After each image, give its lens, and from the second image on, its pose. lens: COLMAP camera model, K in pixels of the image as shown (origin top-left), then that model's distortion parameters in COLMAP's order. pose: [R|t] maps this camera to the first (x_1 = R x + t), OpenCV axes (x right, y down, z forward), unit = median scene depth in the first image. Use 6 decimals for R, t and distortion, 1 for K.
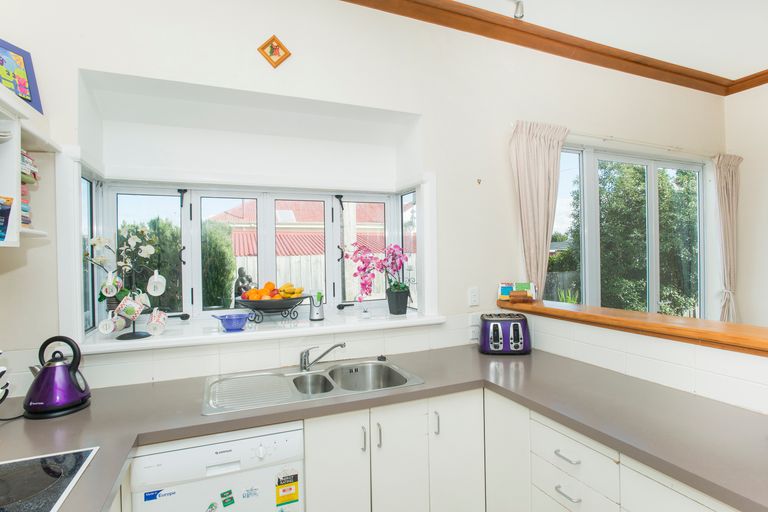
lens RADIAL K [[399.6, 0, 374.2], [0, 399.6, 257.6], [0, 0, 1]] dist [-0.061594, 0.033152]
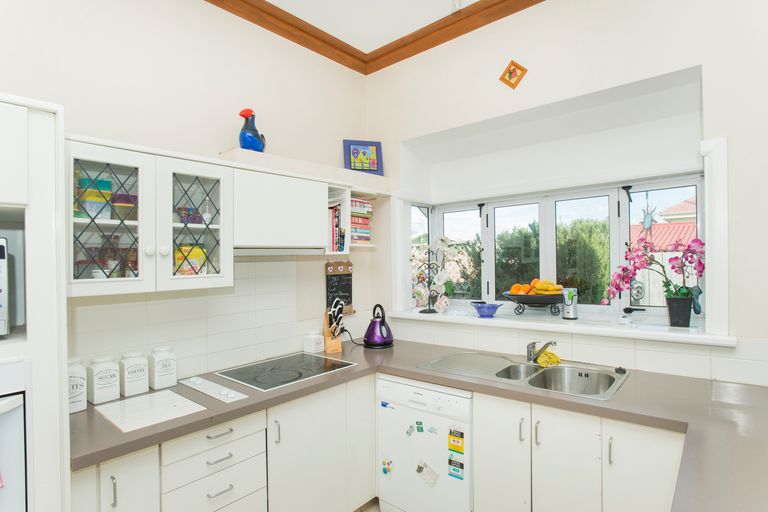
lens RADIAL K [[397.6, 0, 399.3], [0, 397.6, 257.1], [0, 0, 1]] dist [-0.062513, 0.031076]
pose [[0.475655, -0.004887, -0.879618, 0.579018], [0.014081, 0.999899, 0.002059, -0.006940], [0.879519, -0.013365, 0.475676, 0.171374]]
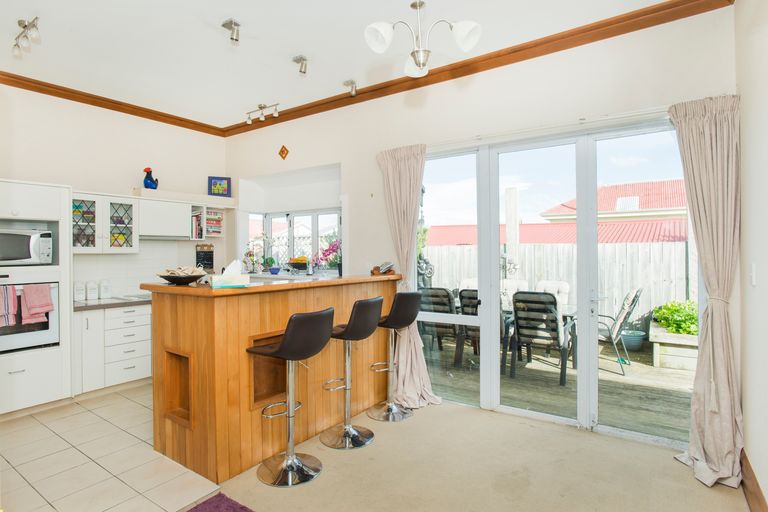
lens RADIAL K [[399.6, 0, 374.2], [0, 399.6, 257.6], [0, 0, 1]] dist [-0.061594, 0.033152]
pose [[0.541657, 0.025330, -0.840218, 1.936863], [-0.008290, 0.999658, 0.024792, 0.021217], [0.840559, -0.006463, 0.541682, 0.191949]]
